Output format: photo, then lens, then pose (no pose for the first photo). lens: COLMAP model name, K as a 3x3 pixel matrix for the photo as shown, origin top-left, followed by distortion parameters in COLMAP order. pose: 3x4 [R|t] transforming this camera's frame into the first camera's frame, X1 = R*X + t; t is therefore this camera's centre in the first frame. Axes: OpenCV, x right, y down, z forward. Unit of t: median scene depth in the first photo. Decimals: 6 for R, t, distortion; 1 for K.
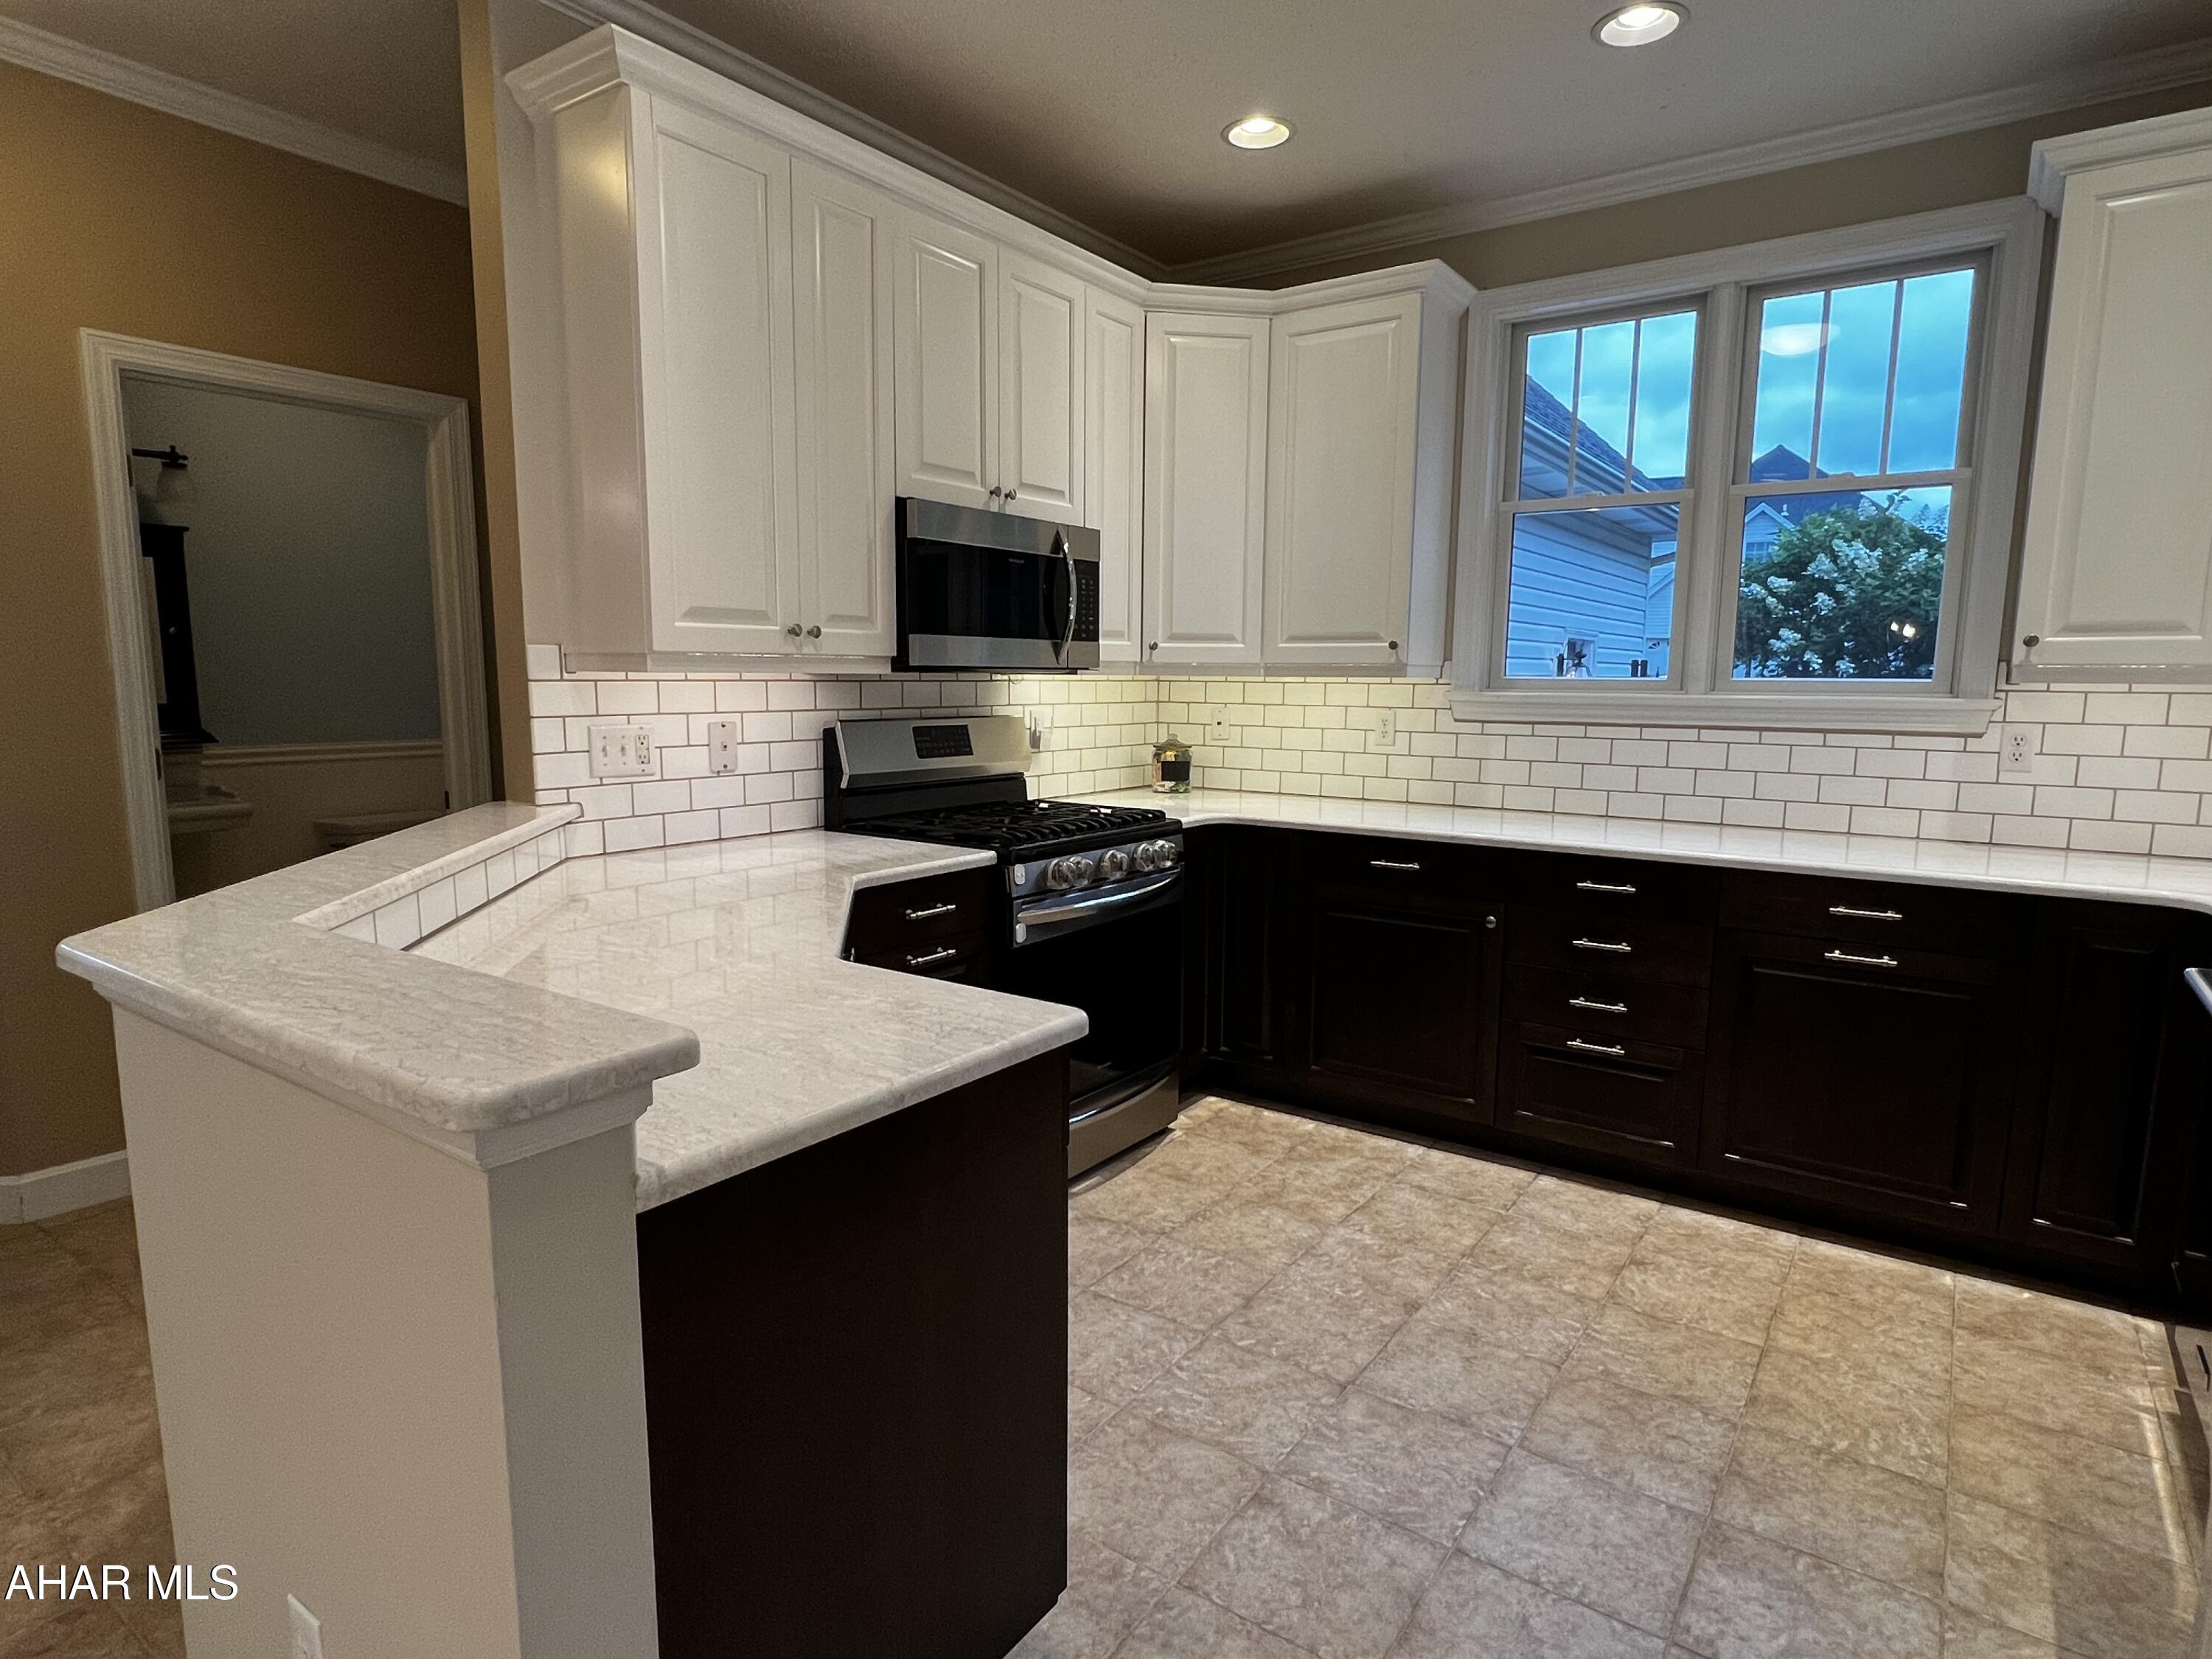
lens RADIAL K [[1214.0, 0, 1108.7], [0, 1214.0, 843.0], [0, 0, 1]] dist [-0.001199, 0.000392]
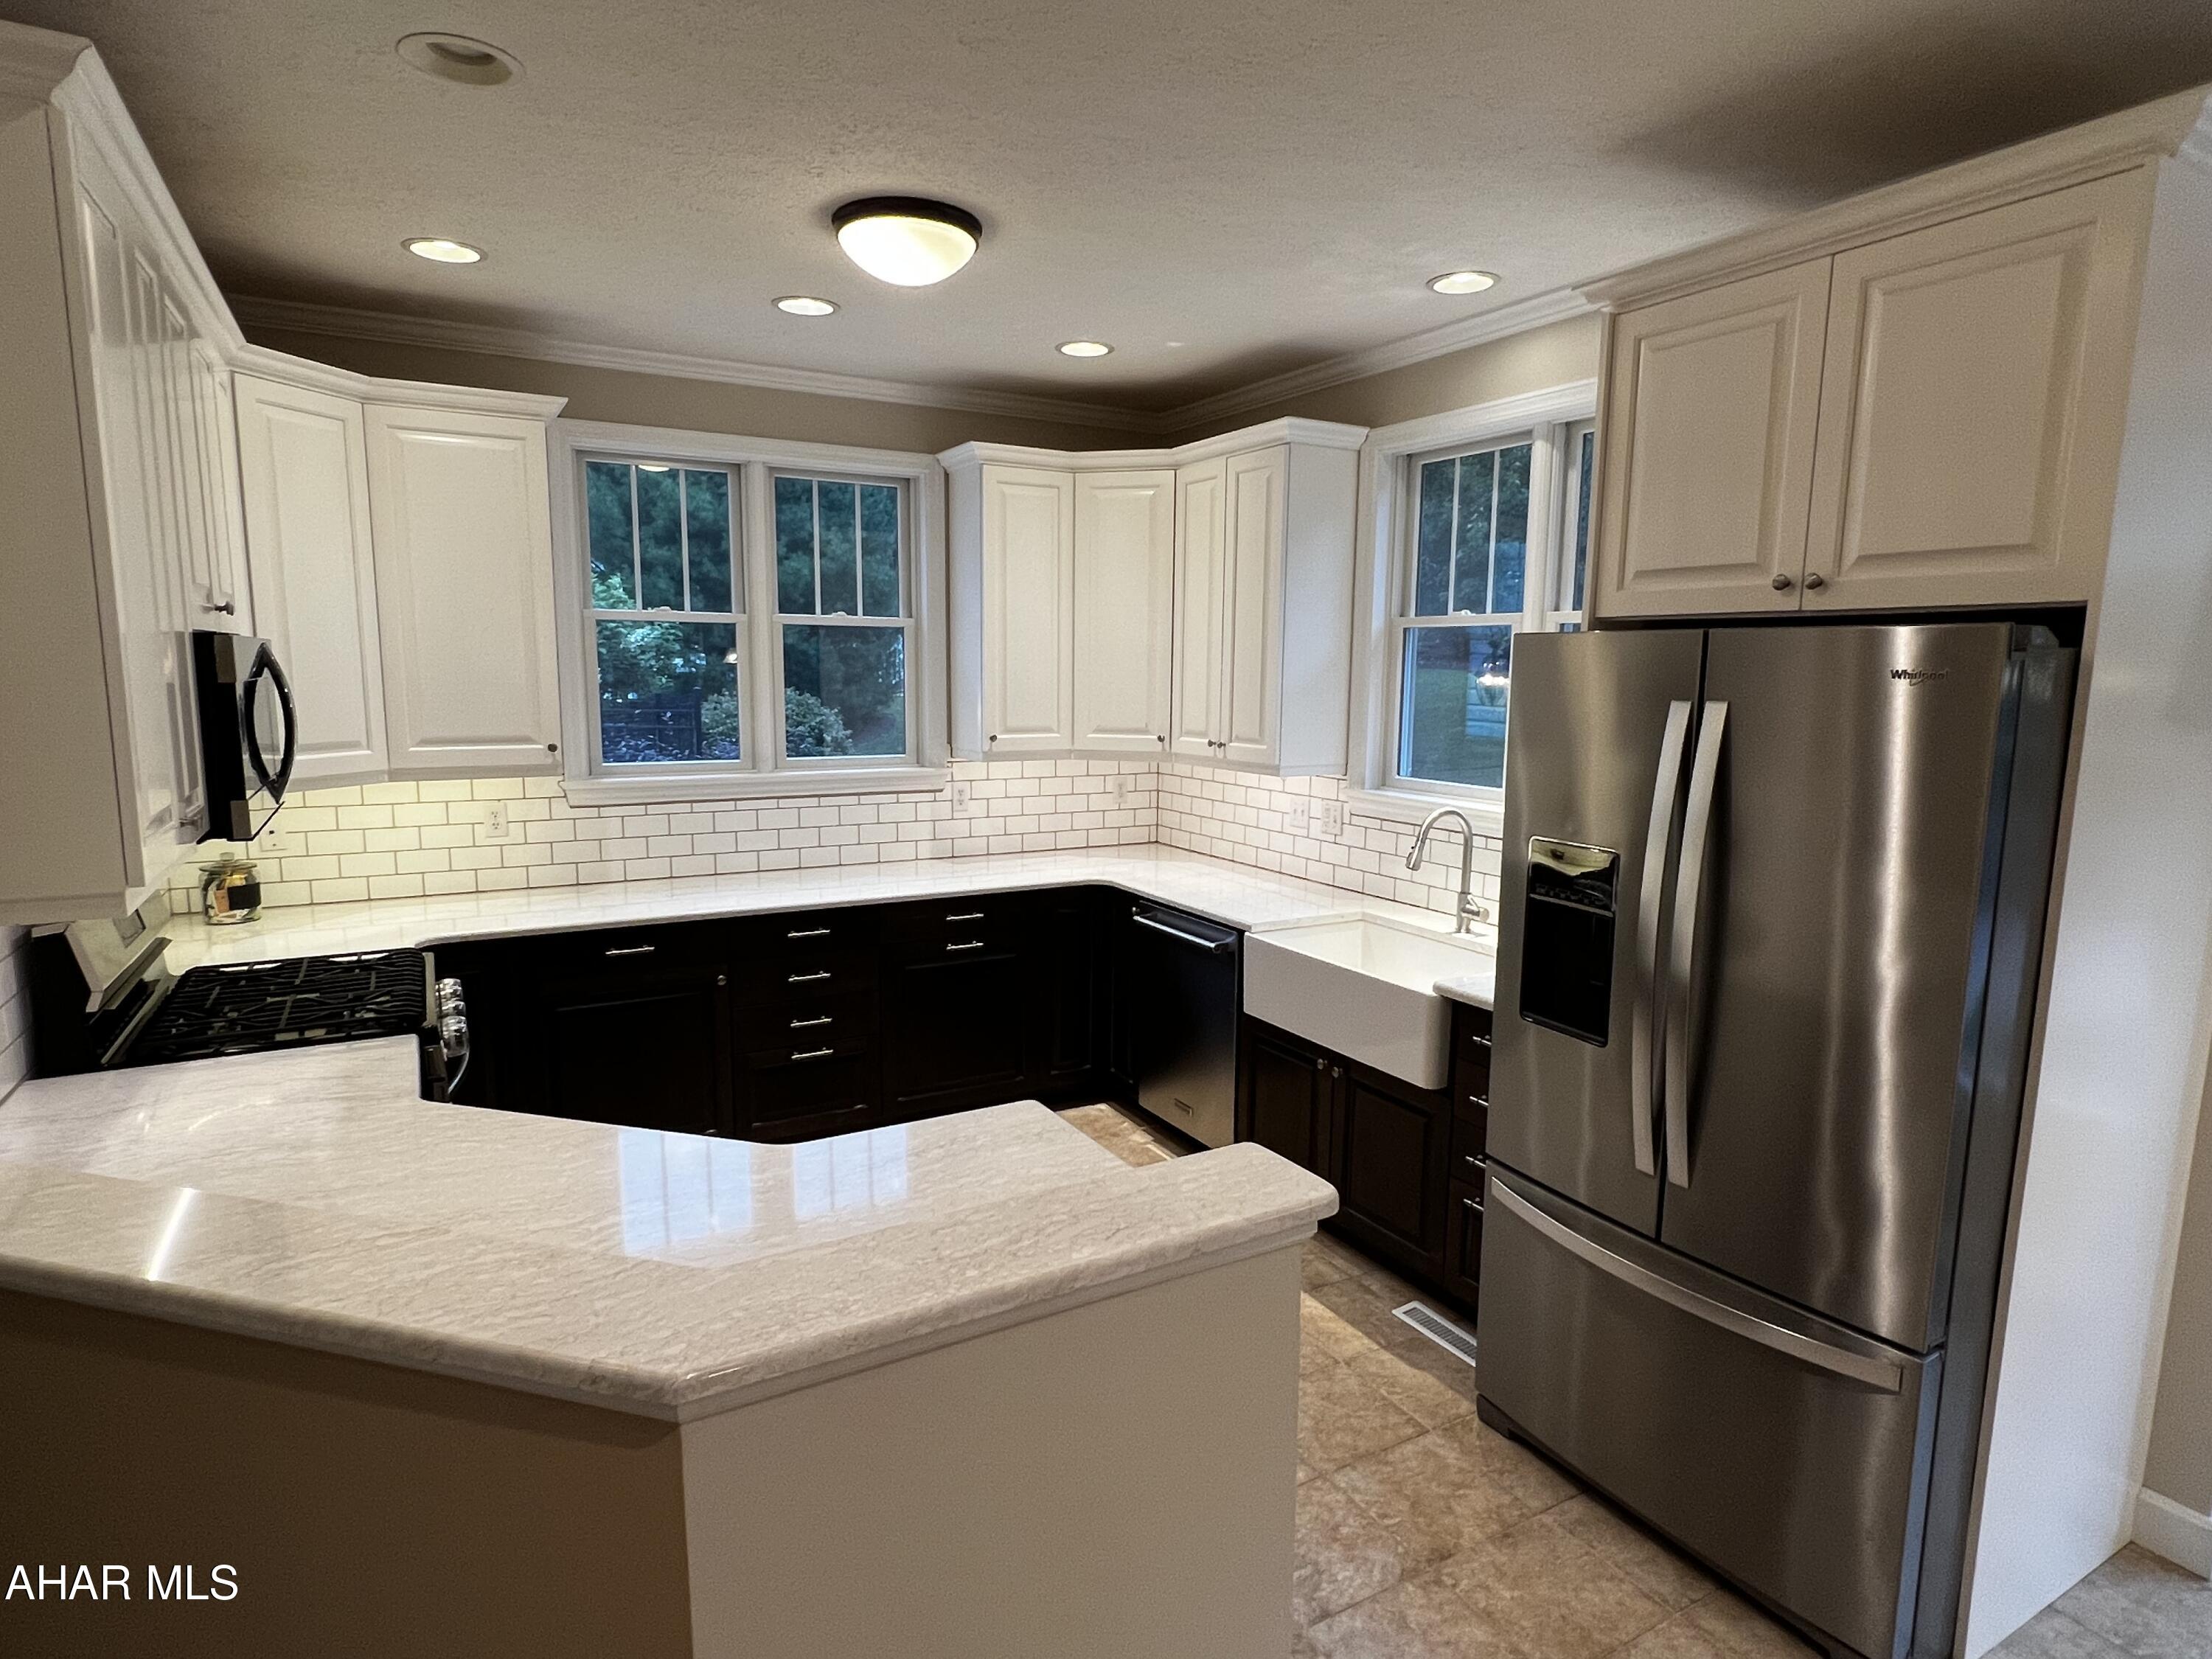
lens RADIAL K [[1214.0, 0, 1121.8], [0, 1214.0, 836.7], [0, 0, 1]] dist [-0.001199, 0.000392]
pose [[0.417507, -0.132714, 0.898930, -0.593407], [0.116122, 0.988958, 0.092072, -0.142985], [-0.901223, 0.065945, 0.428308, 0.113353]]
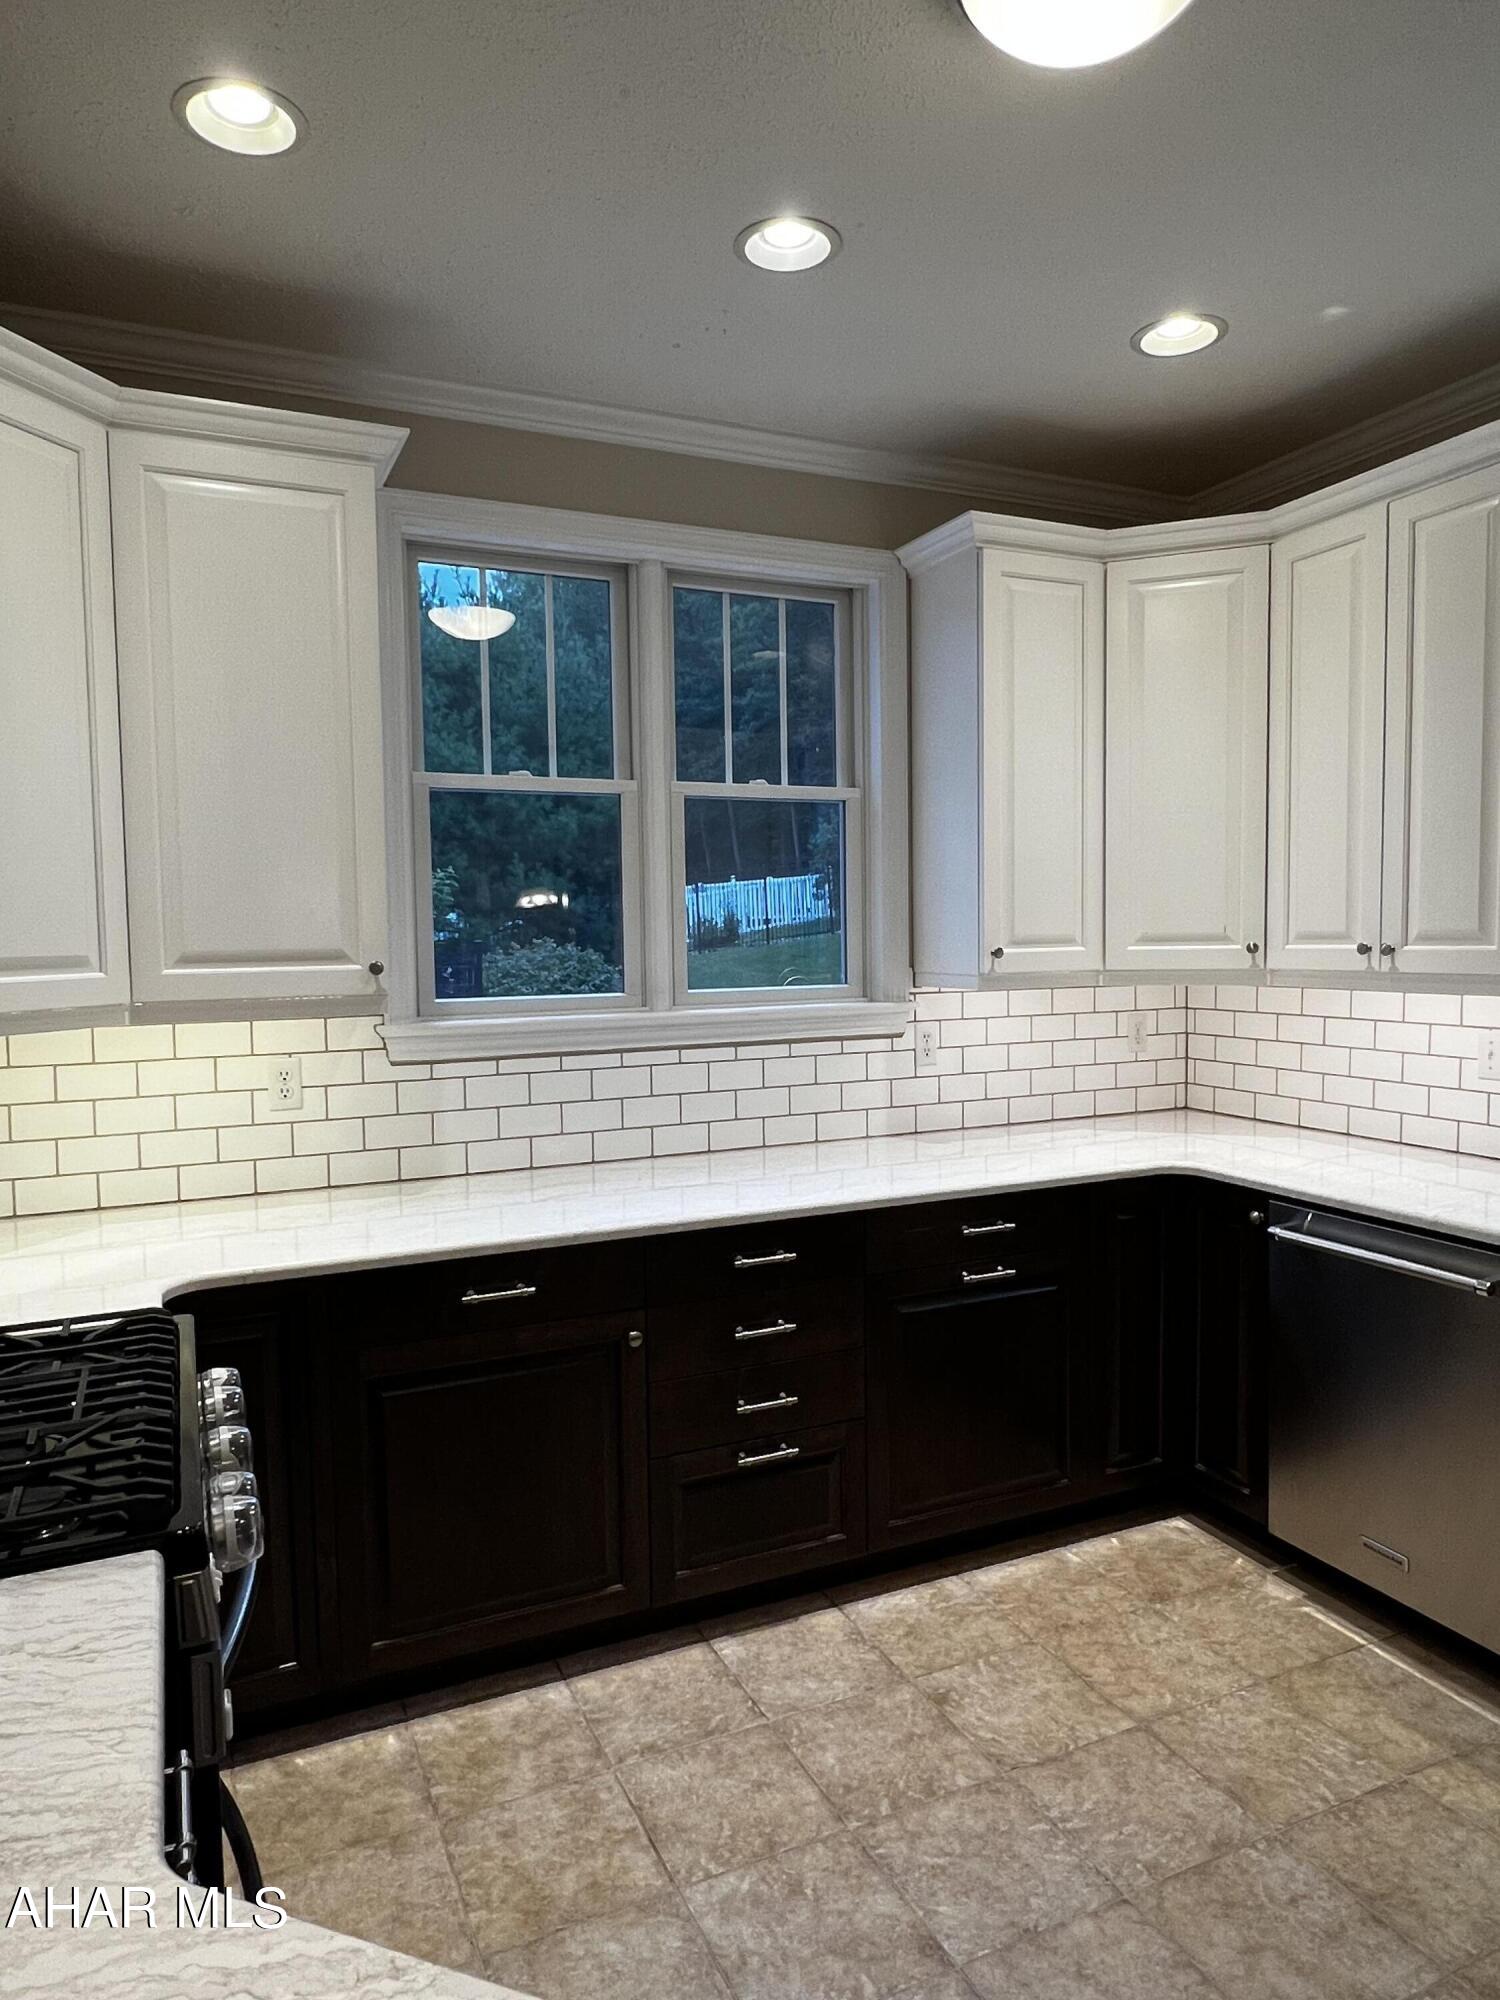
lens RADIAL K [[1257.5, 0, 742.5], [0, 1257.5, 1004.2], [0, 0, 1]] dist [-0.002361, 0.002735]
pose [[0.504768, -0.067903, 0.860580, -0.304642], [0.136927, 0.990579, -0.002153, -0.128977], [-0.852326, 0.118924, 0.509310, 0.531864]]
